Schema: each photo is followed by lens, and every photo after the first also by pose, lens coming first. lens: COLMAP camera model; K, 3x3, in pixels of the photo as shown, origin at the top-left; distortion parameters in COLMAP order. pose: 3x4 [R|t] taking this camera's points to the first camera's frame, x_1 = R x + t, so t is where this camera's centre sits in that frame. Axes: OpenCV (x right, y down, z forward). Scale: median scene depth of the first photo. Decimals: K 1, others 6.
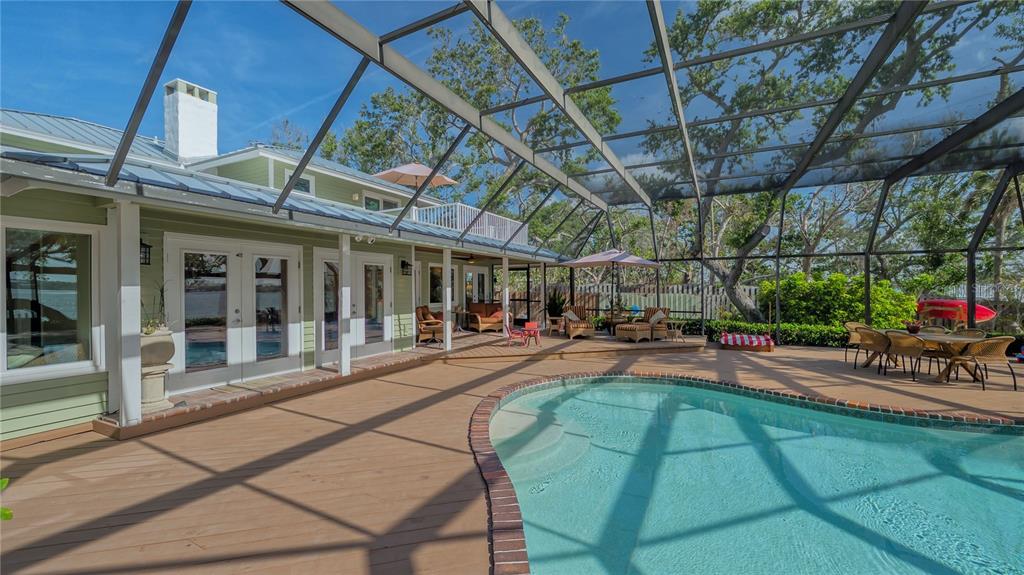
lens RADIAL K [[397.9, 0, 510.2], [0, 397.9, 287.9], [0, 0, 1]] dist [-0.000619, -0.000044]
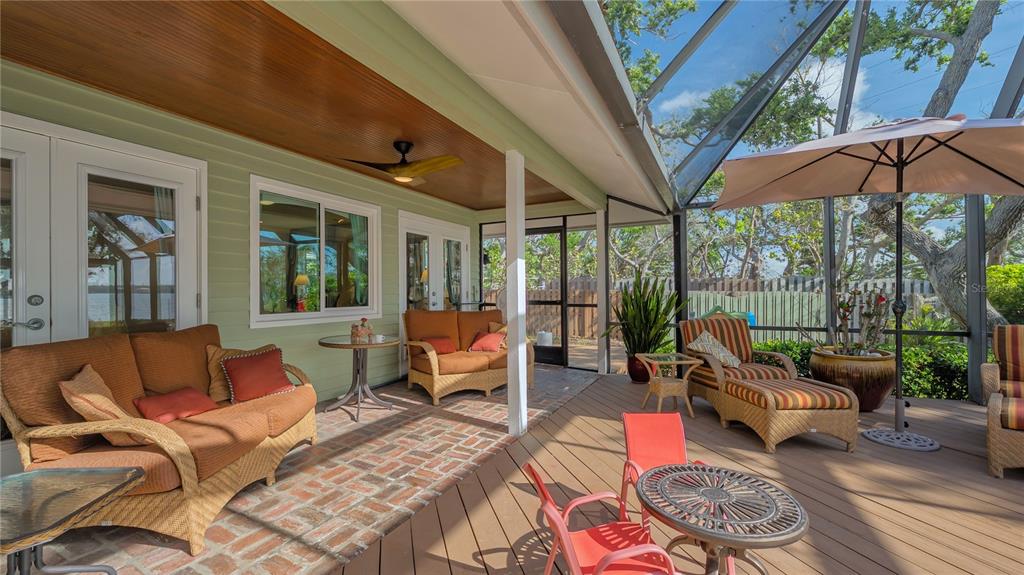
lens RADIAL K [[397.9, 0, 513.6], [0, 397.9, 290.3], [0, 0, 1]] dist [-0.000619, -0.000044]
pose [[0.999944, -0.008423, 0.006458, -0.012051], [0.008456, 0.999951, -0.005097, 0.020459], [-0.006415, 0.005151, 0.999966, 0.601320]]
